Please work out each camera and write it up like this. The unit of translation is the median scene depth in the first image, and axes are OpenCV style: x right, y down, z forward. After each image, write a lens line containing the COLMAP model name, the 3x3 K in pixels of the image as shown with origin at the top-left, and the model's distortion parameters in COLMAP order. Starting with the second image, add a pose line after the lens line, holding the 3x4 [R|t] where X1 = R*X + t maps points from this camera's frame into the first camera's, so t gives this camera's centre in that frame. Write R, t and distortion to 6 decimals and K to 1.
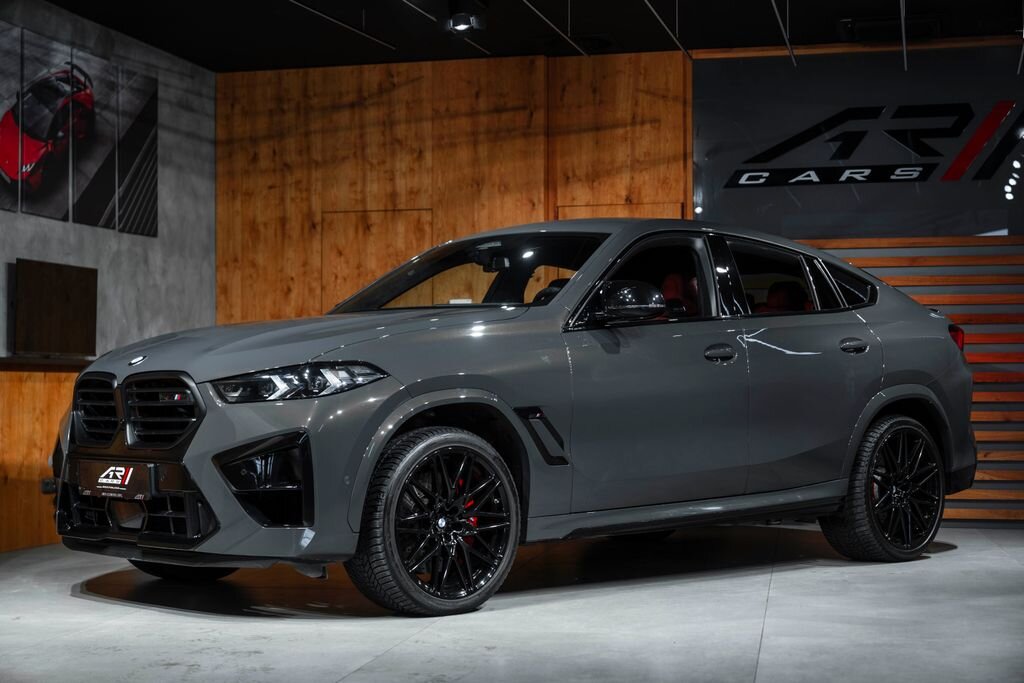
lens RADIAL K [[1777.9, 0, 516.7], [0, 1777.9, 350.2], [0, 0, 1]] dist [0.026841, 0.000000]
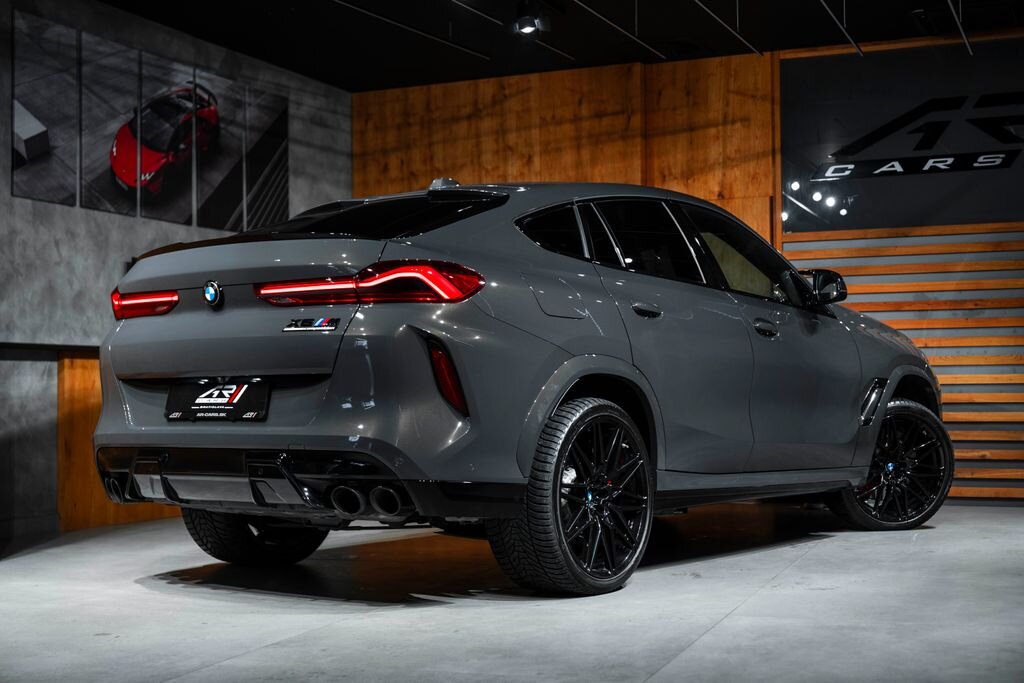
lens RADIAL K [[1509.9, 0, 514.9], [0, 1509.9, 347.3], [0, 0, 1]] dist [0.017934, 0.000000]
pose [[0.986624, -0.011651, -0.162594, 0.087121], [0.010612, 0.999917, -0.007255, 0.011051], [0.162665, 0.005433, 0.986666, 0.094971]]
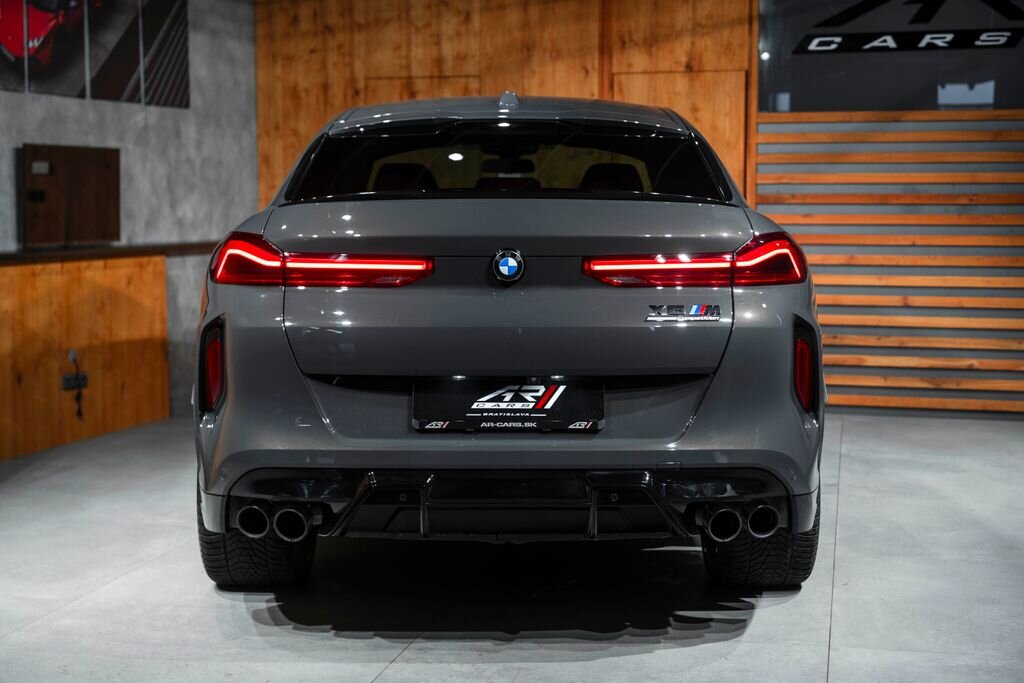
lens RADIAL K [[1604.1, 0, 513.7], [0, 1604.1, 349.2], [0, 0, 1]] dist [0.024589, 0.000000]
pose [[0.998783, 0.007312, -0.048775, 0.013233], [-0.001434, 0.992835, 0.119481, -0.037847], [0.049299, -0.119266, 0.991638, 0.140633]]
